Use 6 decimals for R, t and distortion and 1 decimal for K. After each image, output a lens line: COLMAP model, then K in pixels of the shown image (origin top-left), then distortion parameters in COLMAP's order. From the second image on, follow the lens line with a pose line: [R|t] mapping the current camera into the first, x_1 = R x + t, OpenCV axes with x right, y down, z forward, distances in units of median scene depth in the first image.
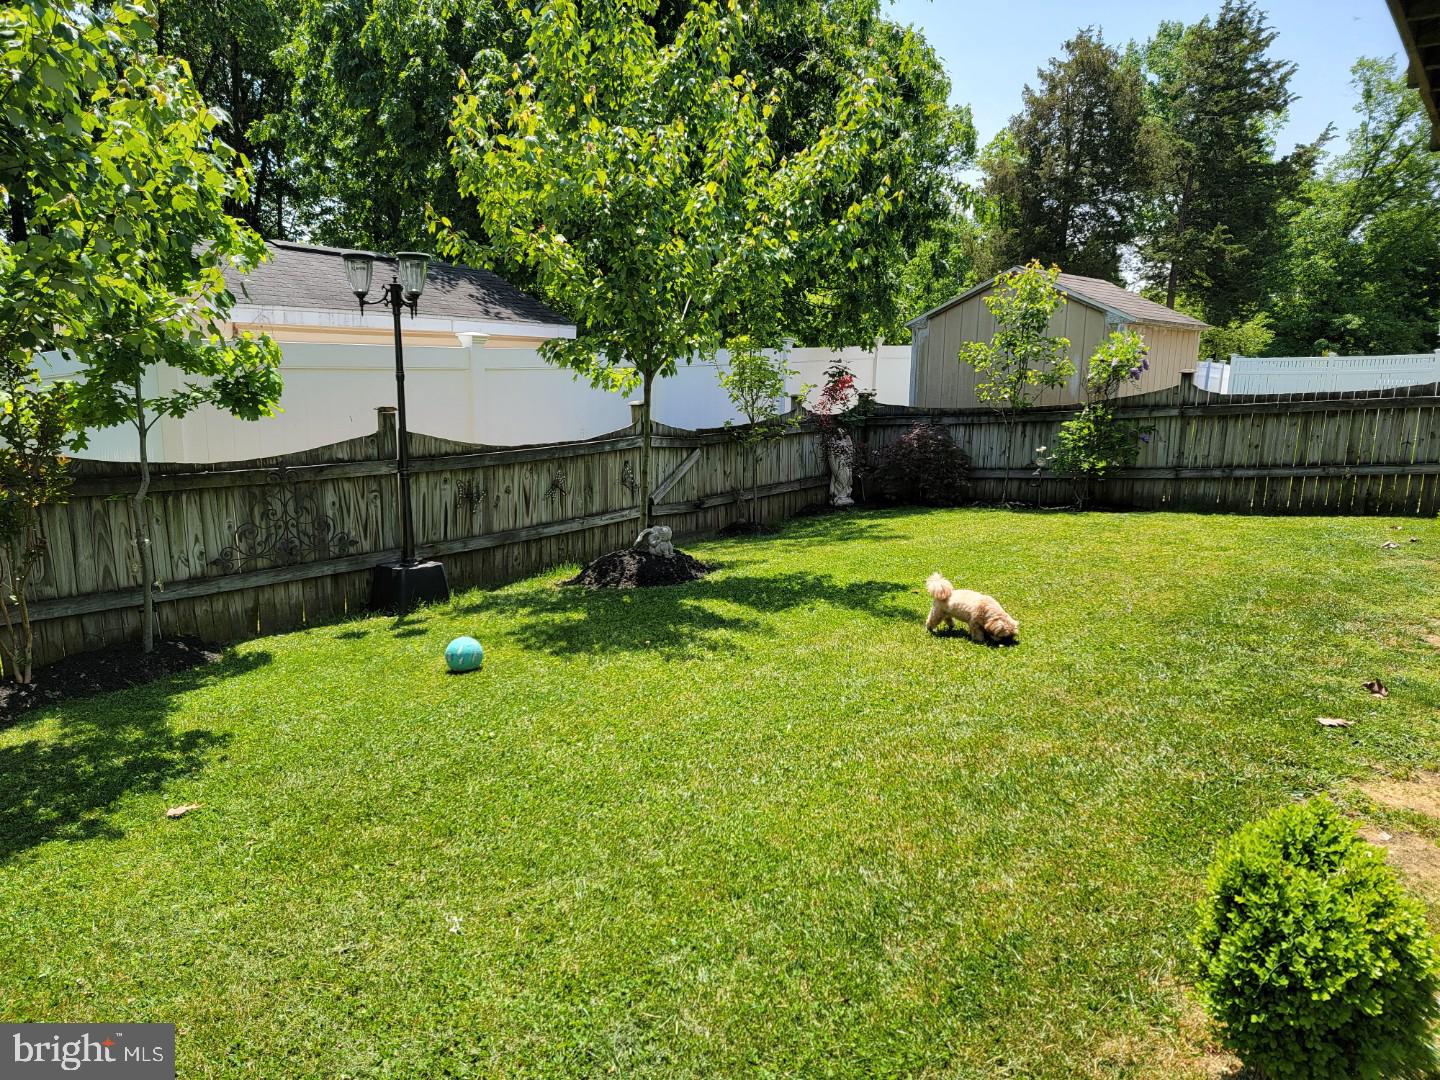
lens RADIAL K [[980.4, 0, 727.0], [0, 980.4, 547.3], [0, 0, 1]] dist [0.066449, -0.046013]
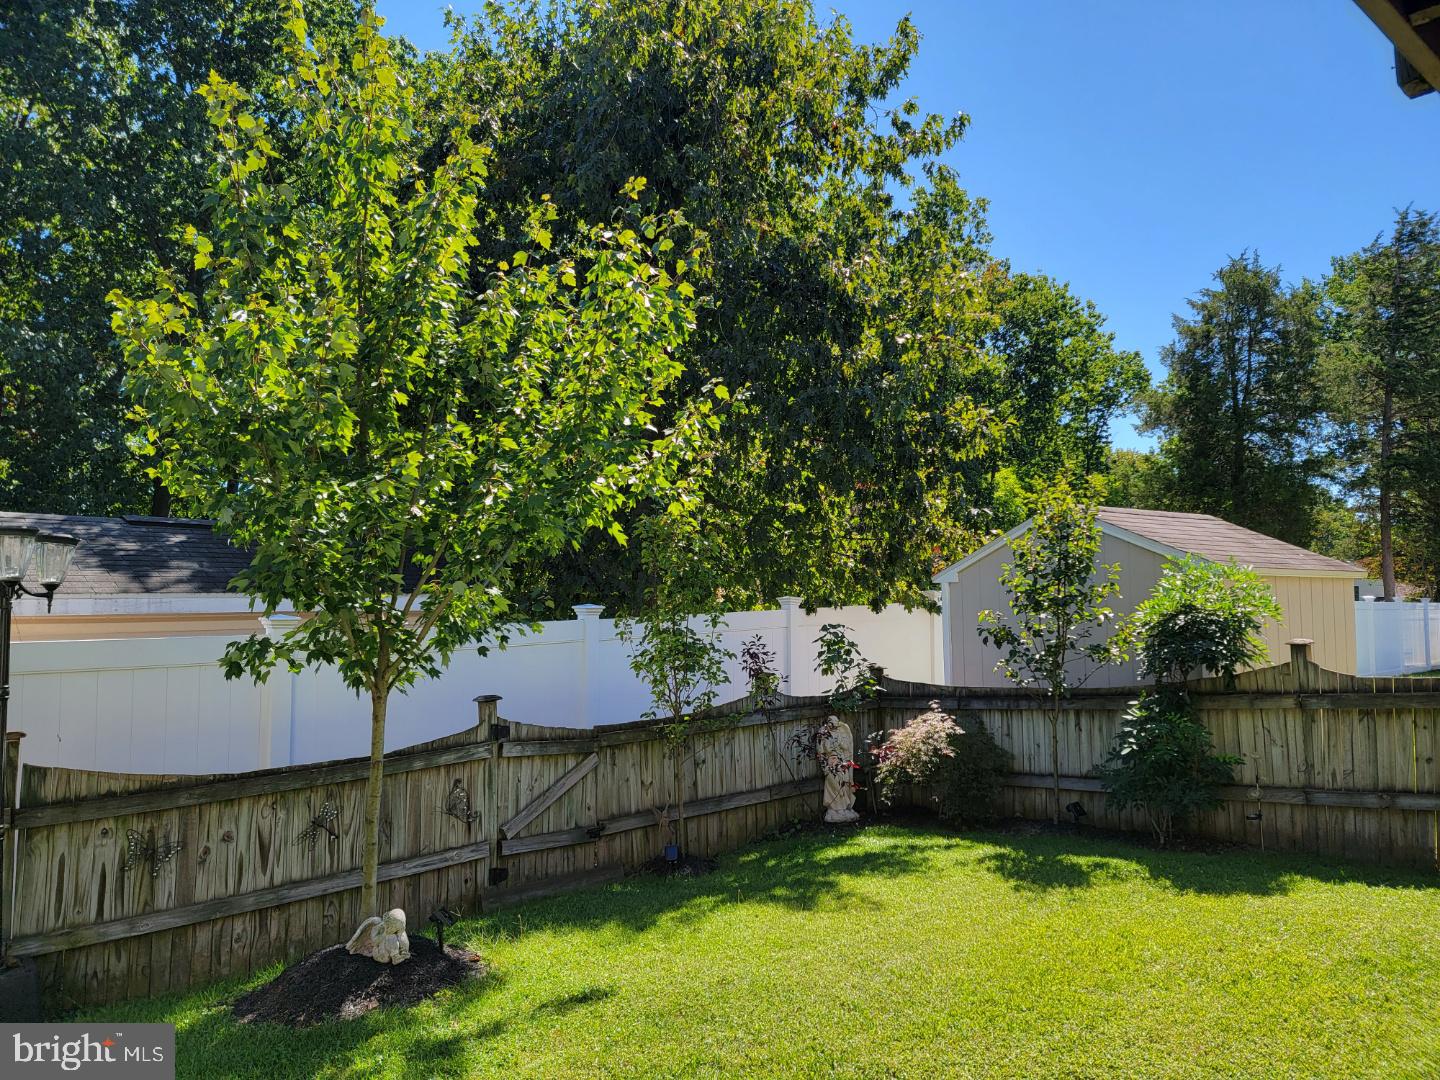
lens RADIAL K [[980.4, 0, 726.3], [0, 980.4, 544.2], [0, 0, 1]] dist [0.066449, -0.046013]
pose [[0.980376, -0.036613, -0.193705, 0.249420], [-0.011781, 0.969963, -0.242967, -0.083943], [0.196782, 0.240481, 0.950498, 0.305994]]
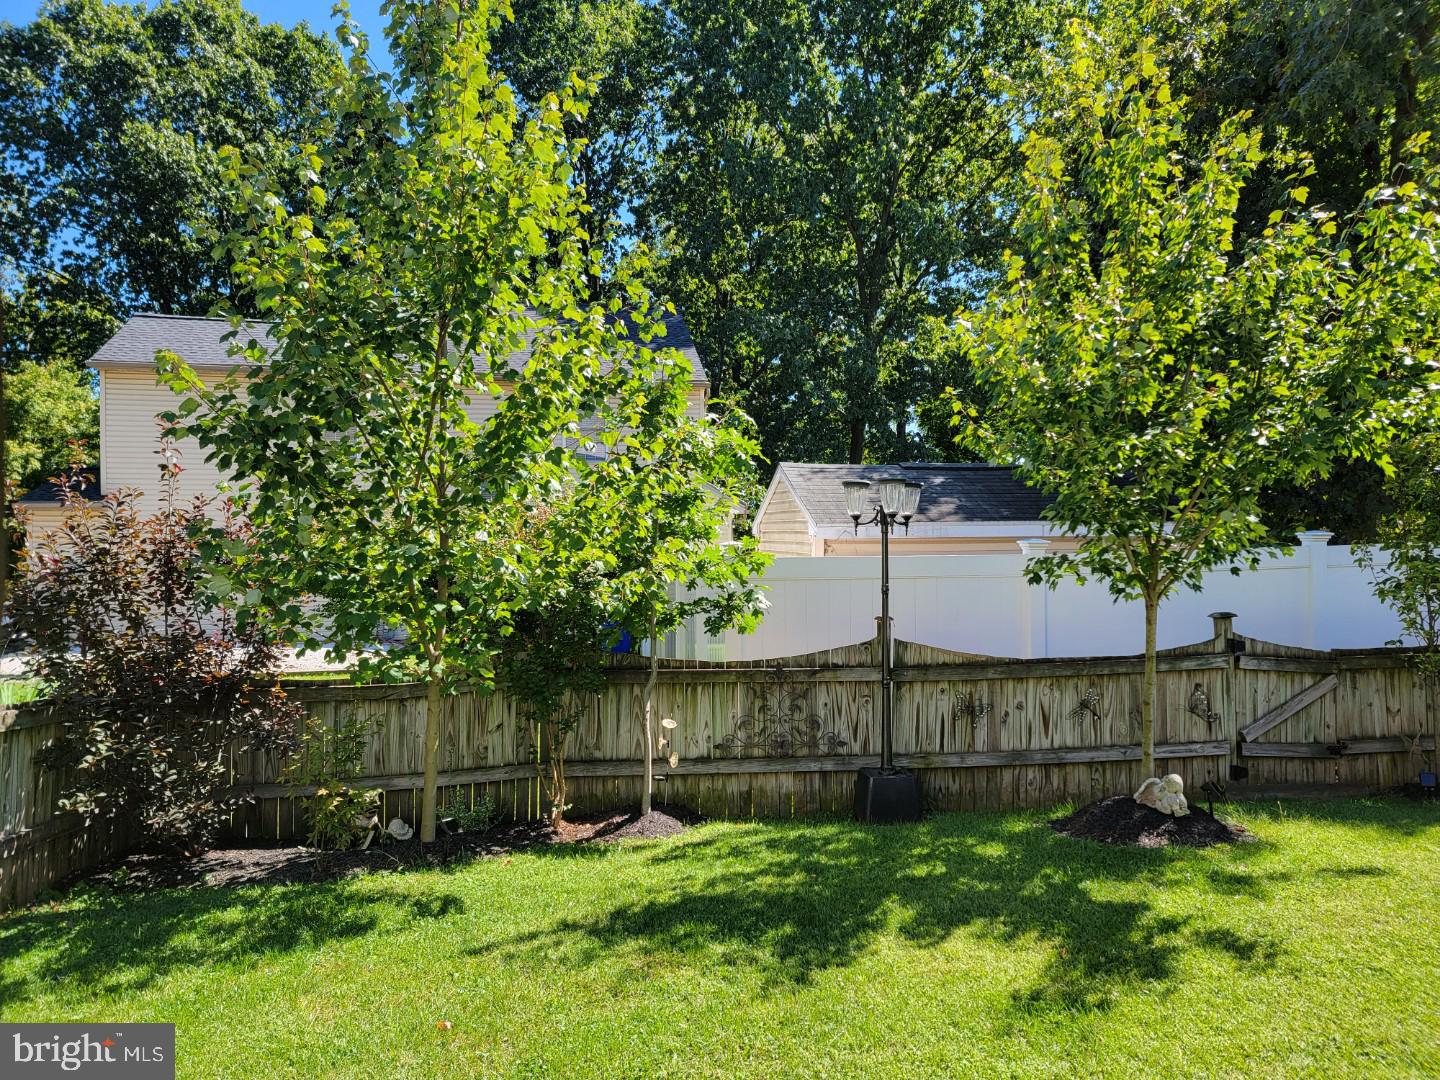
lens RADIAL K [[980.4, 0, 732.8], [0, 980.4, 533.9], [0, 0, 1]] dist [0.066449, -0.046013]
pose [[0.684953, -0.023784, -0.728199, 0.250607], [-0.115630, 0.983251, -0.140877, -0.050223], [0.719354, 0.180696, 0.670730, 0.131685]]
